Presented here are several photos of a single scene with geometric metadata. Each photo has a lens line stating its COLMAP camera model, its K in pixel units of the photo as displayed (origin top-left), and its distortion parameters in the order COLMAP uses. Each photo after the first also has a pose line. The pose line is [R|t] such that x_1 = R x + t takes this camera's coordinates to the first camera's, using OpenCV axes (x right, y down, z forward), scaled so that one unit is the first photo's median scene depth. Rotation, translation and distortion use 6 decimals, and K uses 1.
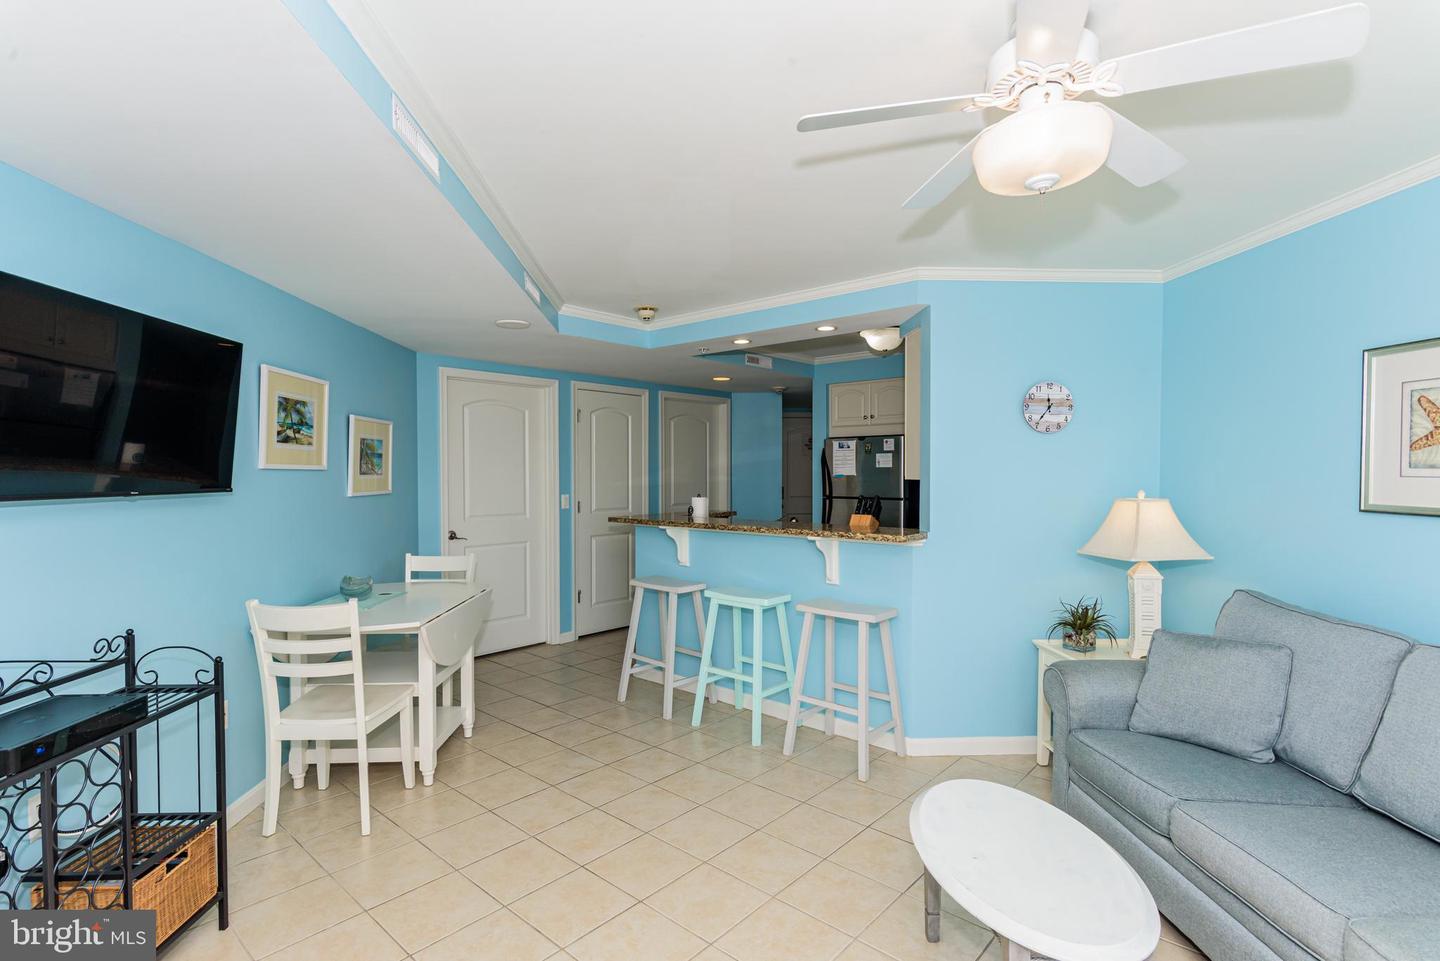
lens RADIAL K [[699.9, 0, 719.7], [0, 699.9, 485.2], [0, 0, 1]] dist [0.002294, -0.000487]
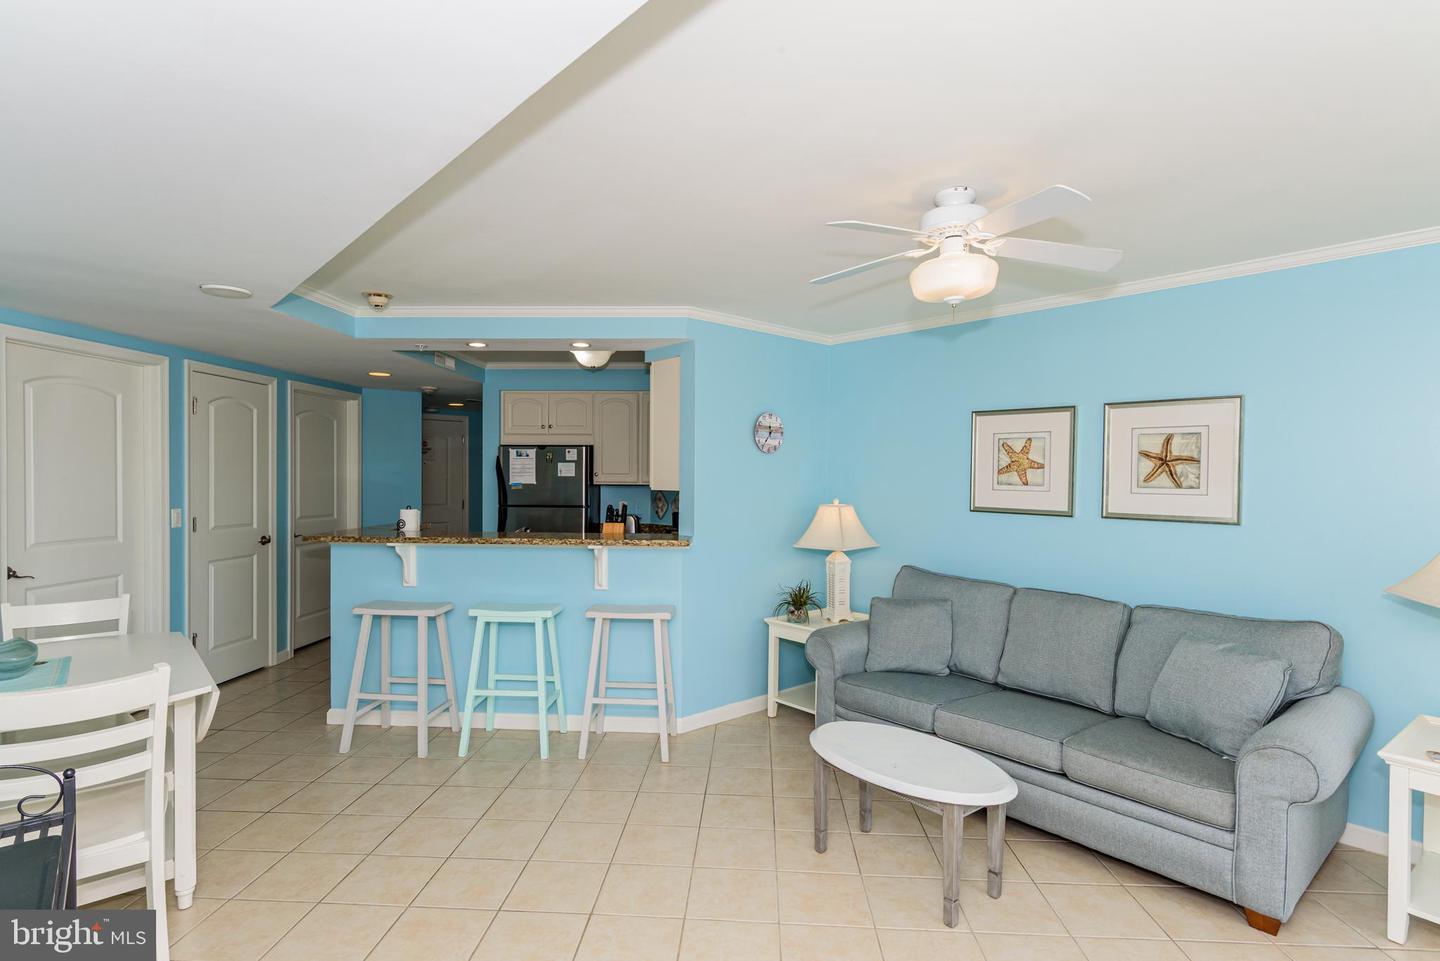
lens RADIAL K [[714.3, 0, 718.5], [0, 714.3, 486.0], [0, 0, 1]] dist [0.000945, -0.000468]
pose [[0.783902, -0.001047, 0.620884, -0.399908], [0.002901, 0.999994, -0.001977, -0.013481], [-0.620878, 0.003351, 0.783900, 0.049794]]
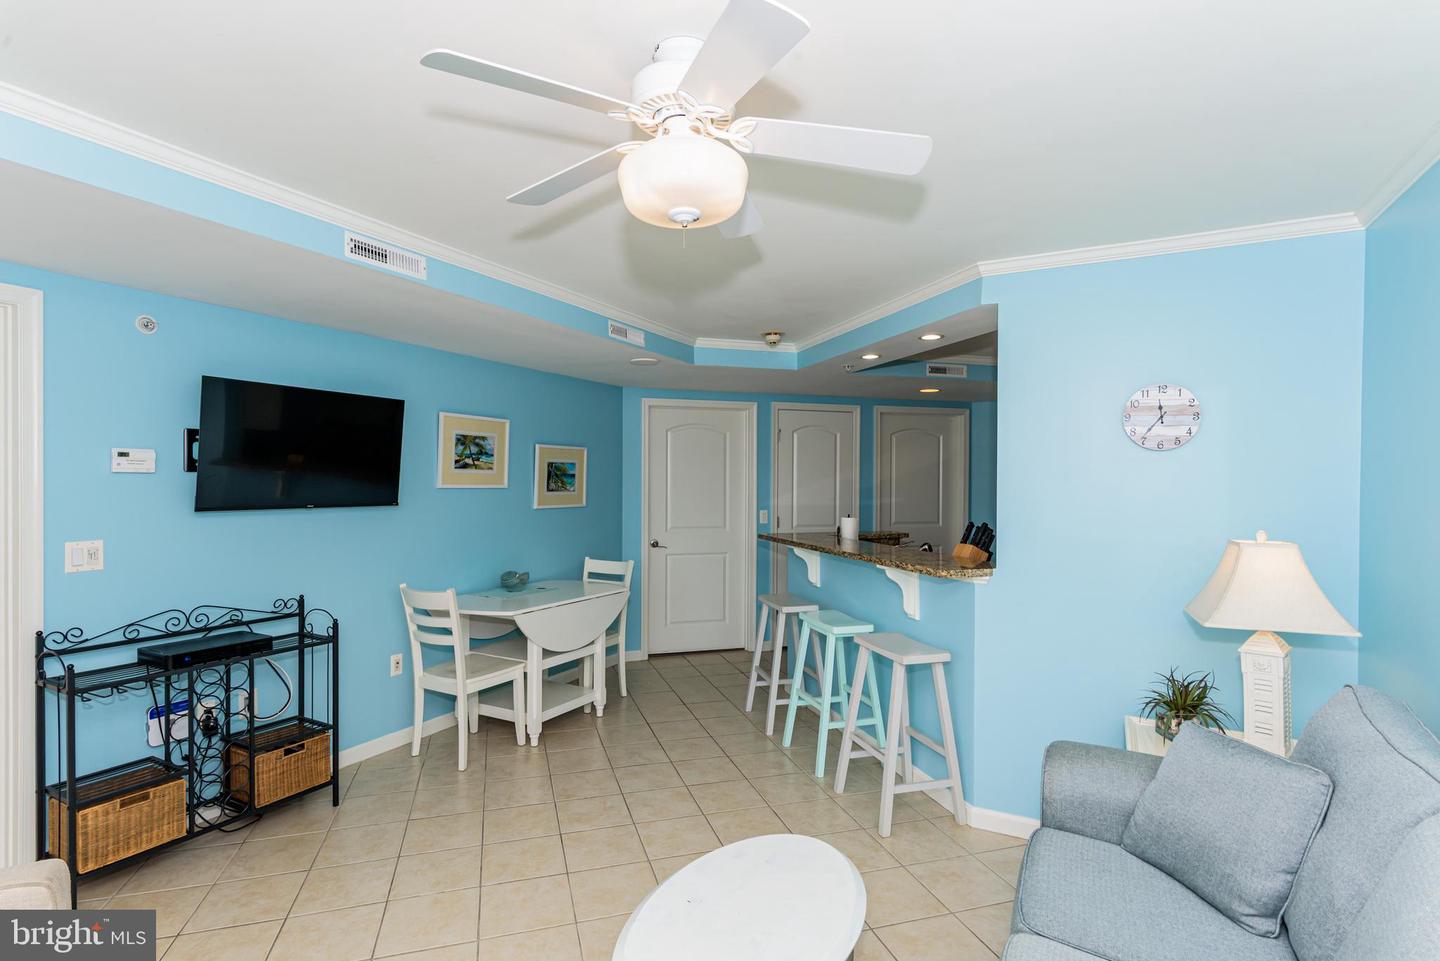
lens RADIAL K [[711.9, 0, 720.6], [0, 711.9, 485.8], [0, 0, 1]] dist [-0.000820, 0.000054]
pose [[0.856933, 0.008521, -0.515357, 0.457654], [-0.015631, 0.999833, -0.009460, -0.020401], [0.515191, 0.016162, 0.856923, 0.080637]]
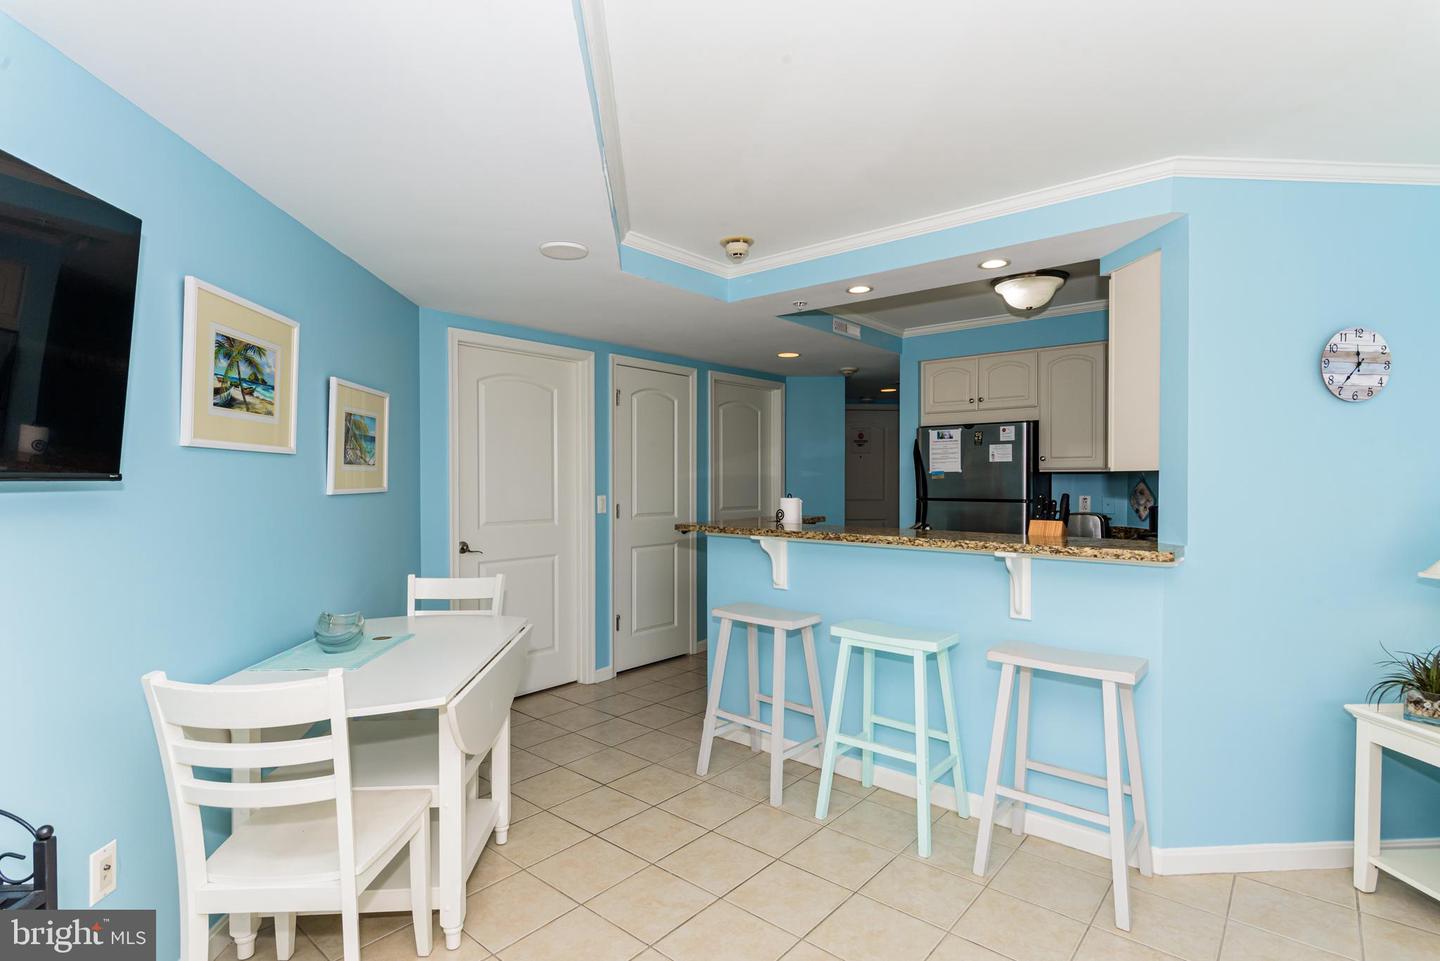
lens RADIAL K [[704.9, 0, 719.9], [0, 704.9, 486.0], [0, 0, 1]] dist [0.002246, -0.000024]
pose [[0.999796, 0.000596, 0.020202, -0.169579], [-0.000453, 0.999975, -0.007062, 0.013460], [-0.020206, 0.007051, 0.999771, 0.319263]]
